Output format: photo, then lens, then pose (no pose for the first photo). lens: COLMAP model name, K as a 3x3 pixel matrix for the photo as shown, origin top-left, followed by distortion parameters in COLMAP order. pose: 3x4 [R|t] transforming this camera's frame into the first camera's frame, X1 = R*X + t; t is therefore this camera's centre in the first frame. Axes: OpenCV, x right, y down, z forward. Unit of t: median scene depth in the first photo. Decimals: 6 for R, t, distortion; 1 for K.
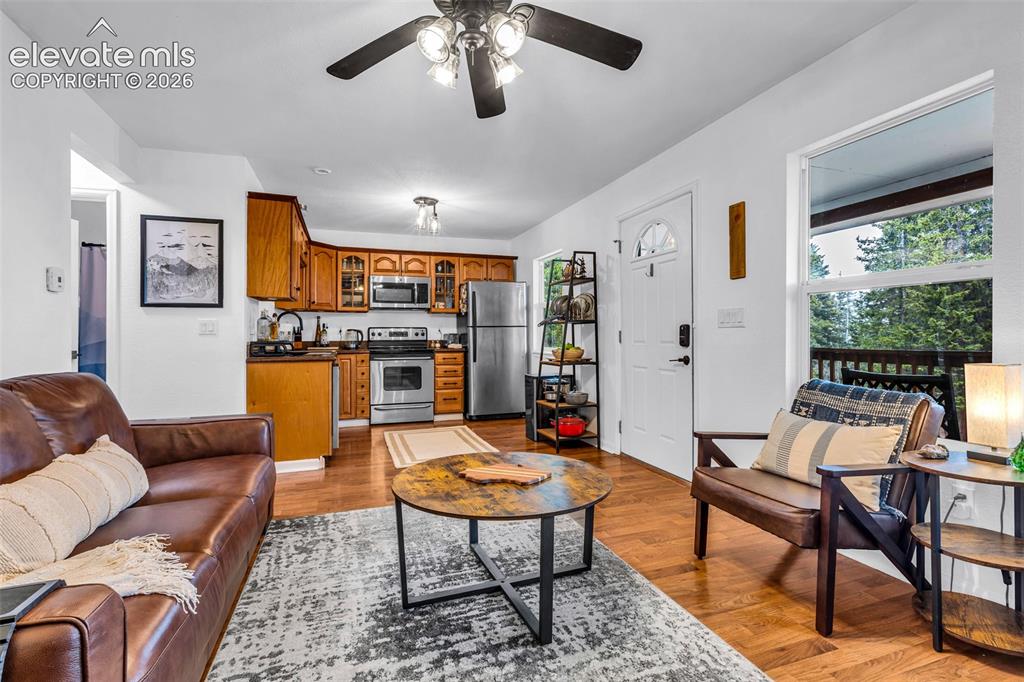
lens RADIAL K [[469.5, 0, 522.4], [0, 469.5, 339.2], [0, 0, 1]] dist [0.002488, -0.001793]
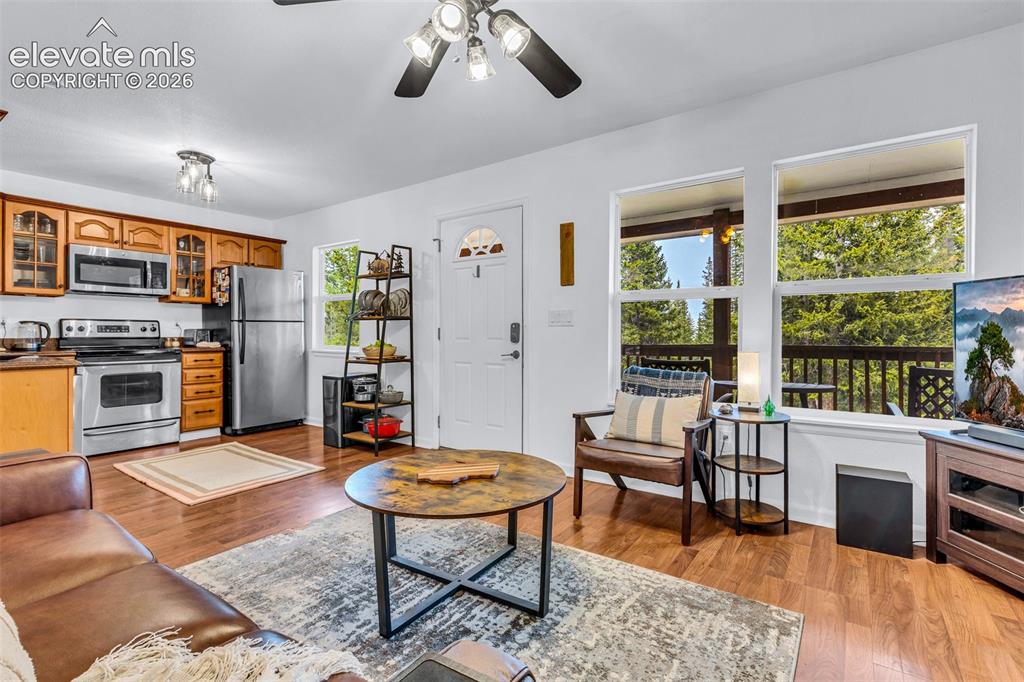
lens RADIAL K [[469.5, 0, 525.9], [0, 469.5, 344.2], [0, 0, 1]] dist [0.002488, -0.001793]
pose [[0.815828, -0.008820, 0.578227, -0.219054], [-0.000297, 0.999877, 0.015670, 0.001438], [-0.578294, -0.012956, 0.815725, 0.052728]]
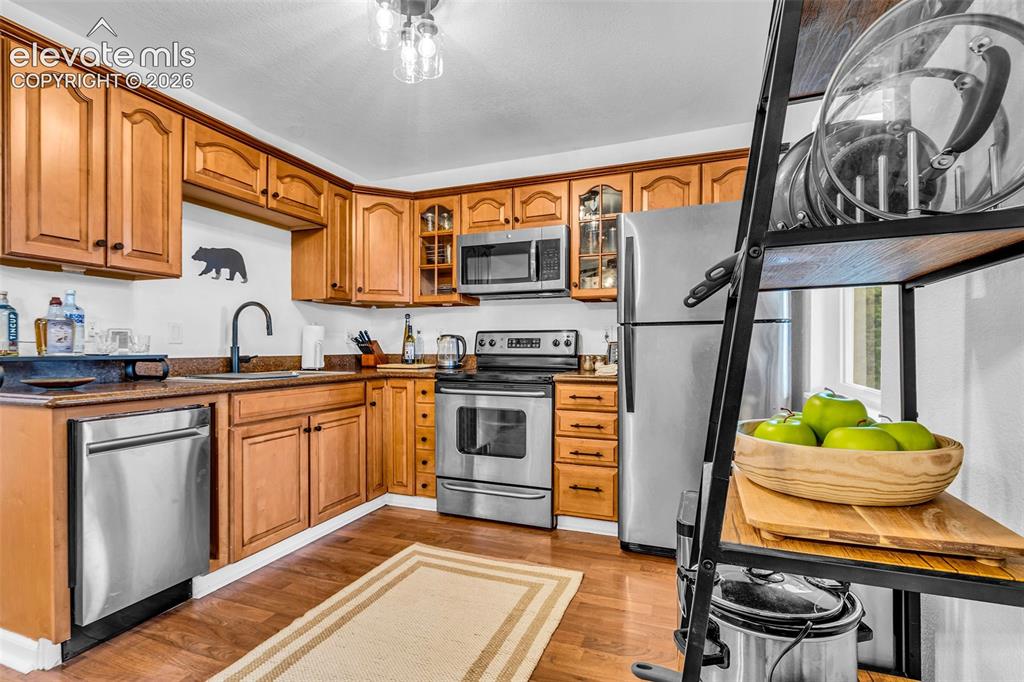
lens RADIAL K [[525.2, 0, 502.7], [0, 525.2, 367.1], [0, 0, 1]] dist [0.002216, 0.001078]
pose [[0.708722, 0.033503, -0.704692, 0.177325], [-0.017816, 0.999403, 0.029597, -0.001667], [0.705263, -0.008421, 0.708896, 0.764100]]
